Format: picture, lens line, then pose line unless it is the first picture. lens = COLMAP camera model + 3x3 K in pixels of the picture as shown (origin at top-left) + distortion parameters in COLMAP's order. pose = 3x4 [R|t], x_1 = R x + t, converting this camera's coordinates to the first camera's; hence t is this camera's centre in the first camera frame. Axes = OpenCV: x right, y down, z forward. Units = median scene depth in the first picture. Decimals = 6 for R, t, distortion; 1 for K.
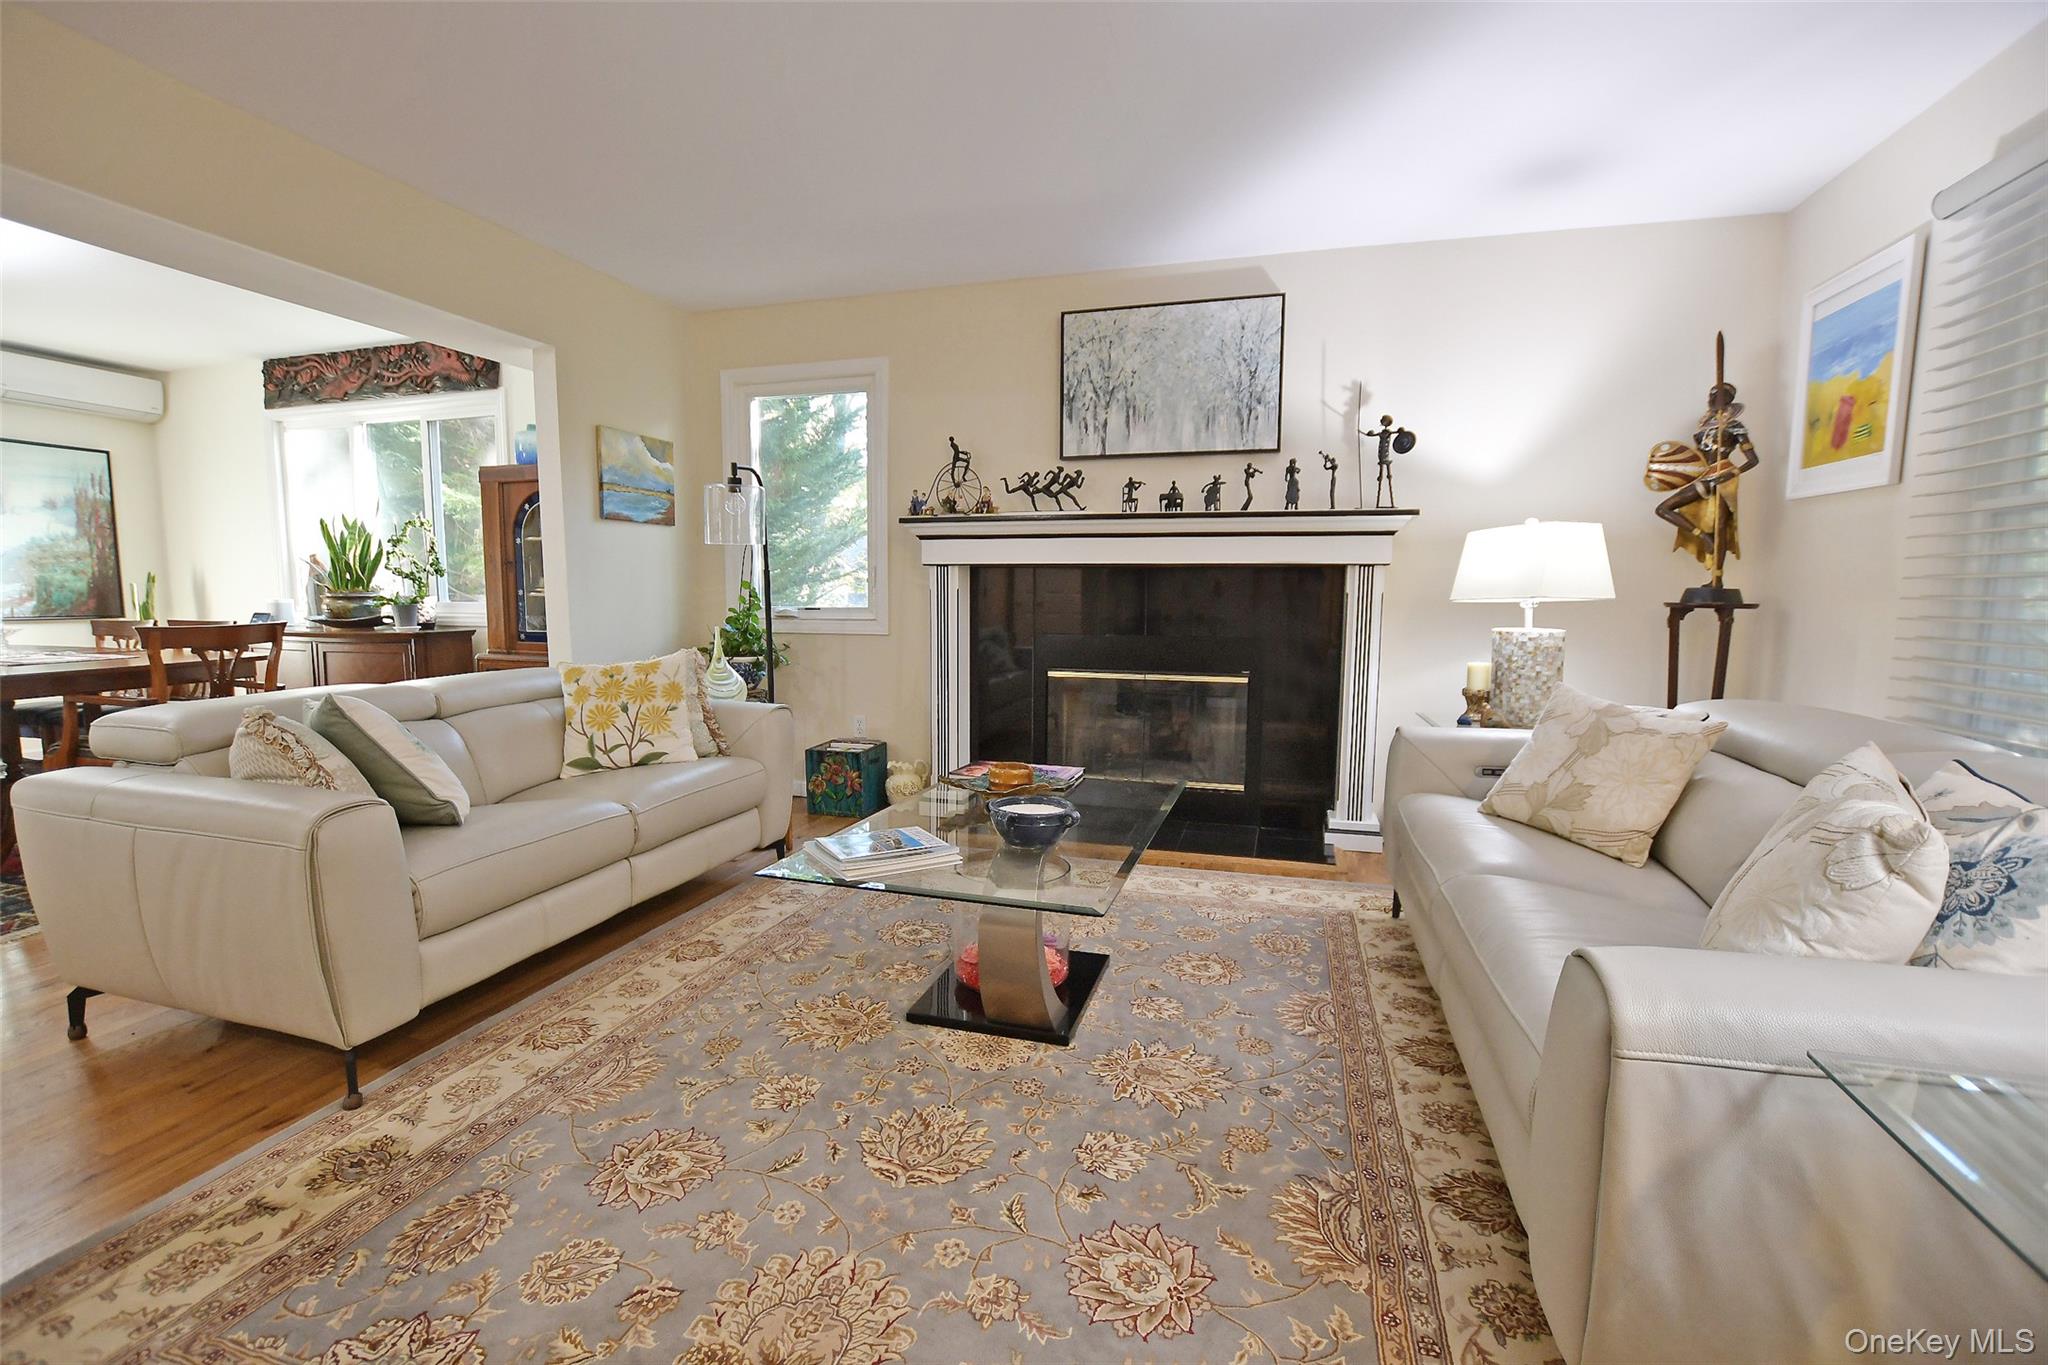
lens RADIAL K [[905.9, 0, 1006.1], [0, 905.9, 694.0], [0, 0, 1]] dist [-0.032547, 0.004935]
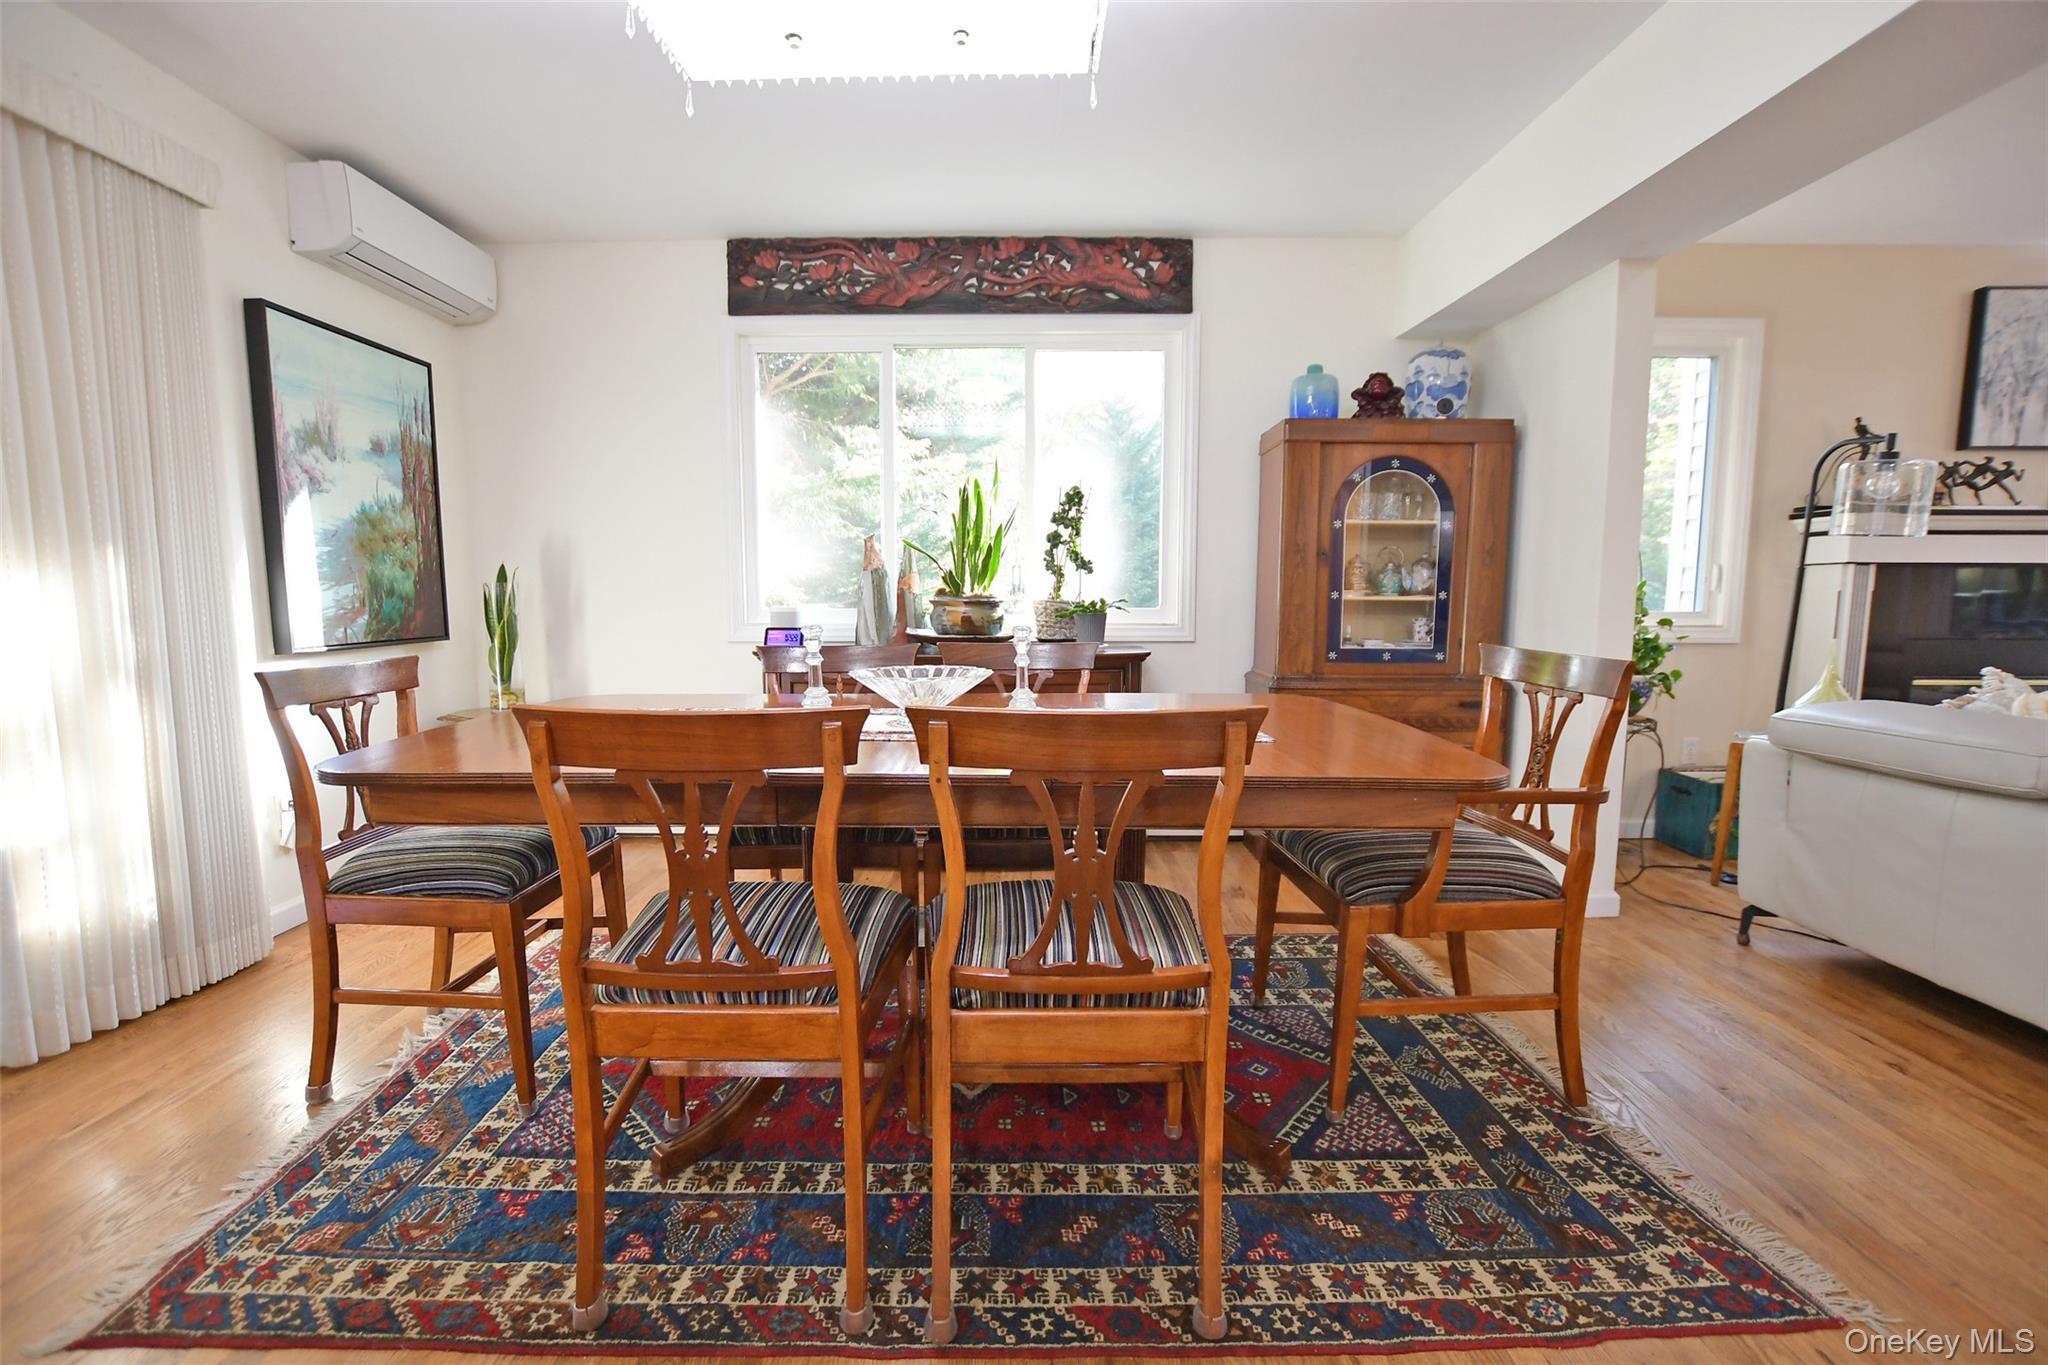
lens RADIAL K [[905.9, 0, 1006.1], [0, 905.9, 694.0], [0, 0, 1]] dist [-0.032547, 0.004935]
pose [[0.958947, -0.040659, 0.280656, -0.873264], [0.039215, 0.999173, 0.010763, -0.044281], [-0.280861, 0.000685, 0.959748, 0.322620]]
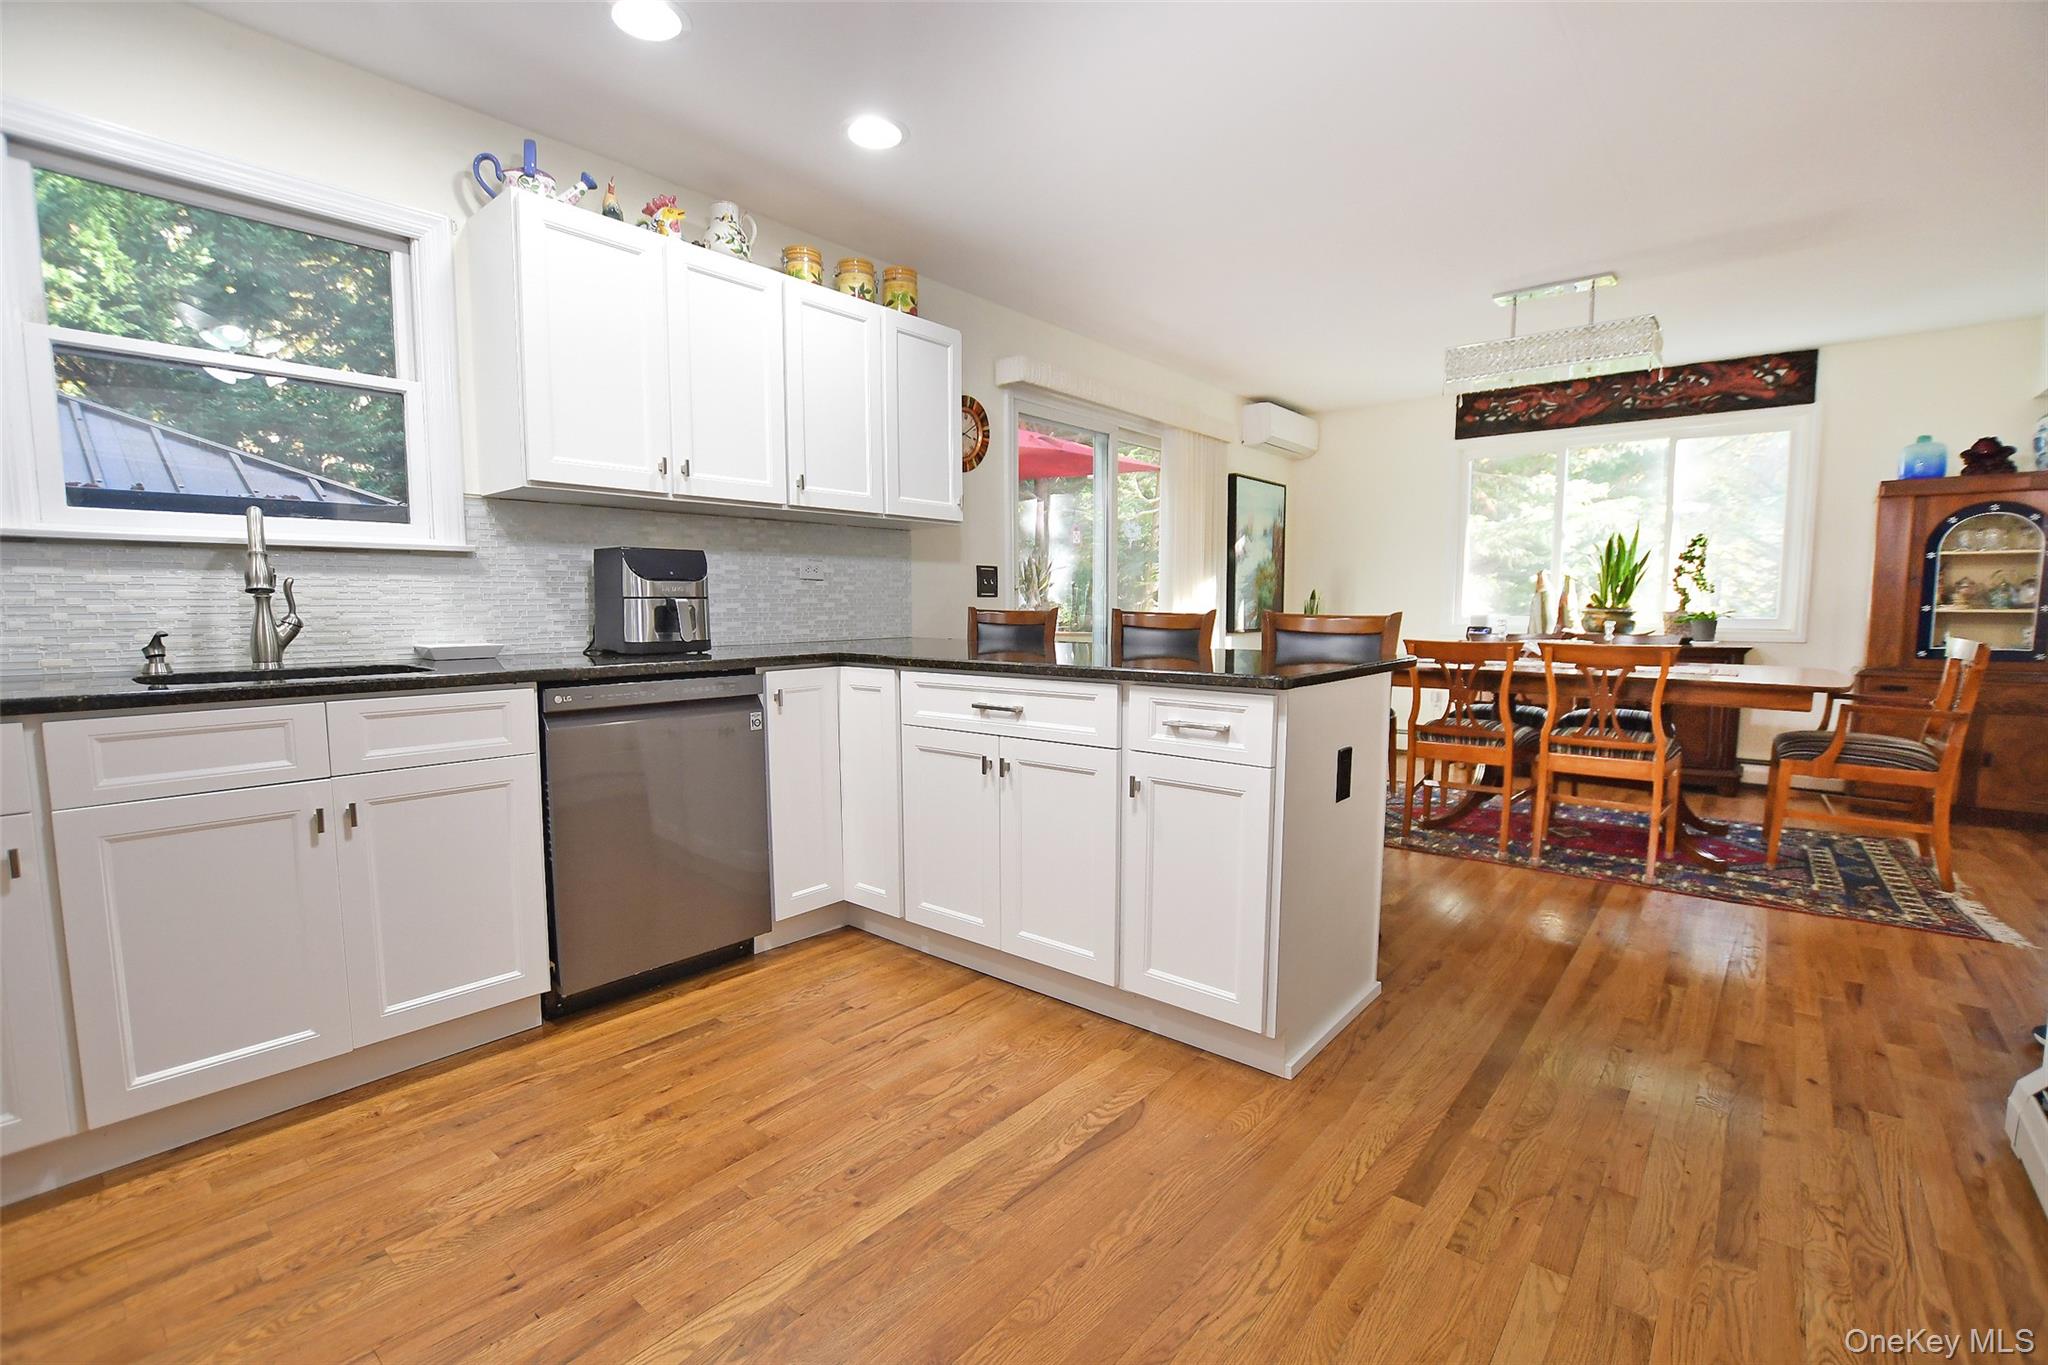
lens RADIAL K [[905.9, 0, 1006.1], [0, 905.9, 694.0], [0, 0, 1]] dist [-0.032547, 0.004935]
pose [[0.915969, 0.028962, -0.400202, -0.929691], [-0.034250, 0.999395, -0.006066, 0.016863], [0.399784, 0.019263, 0.916407, -0.232988]]
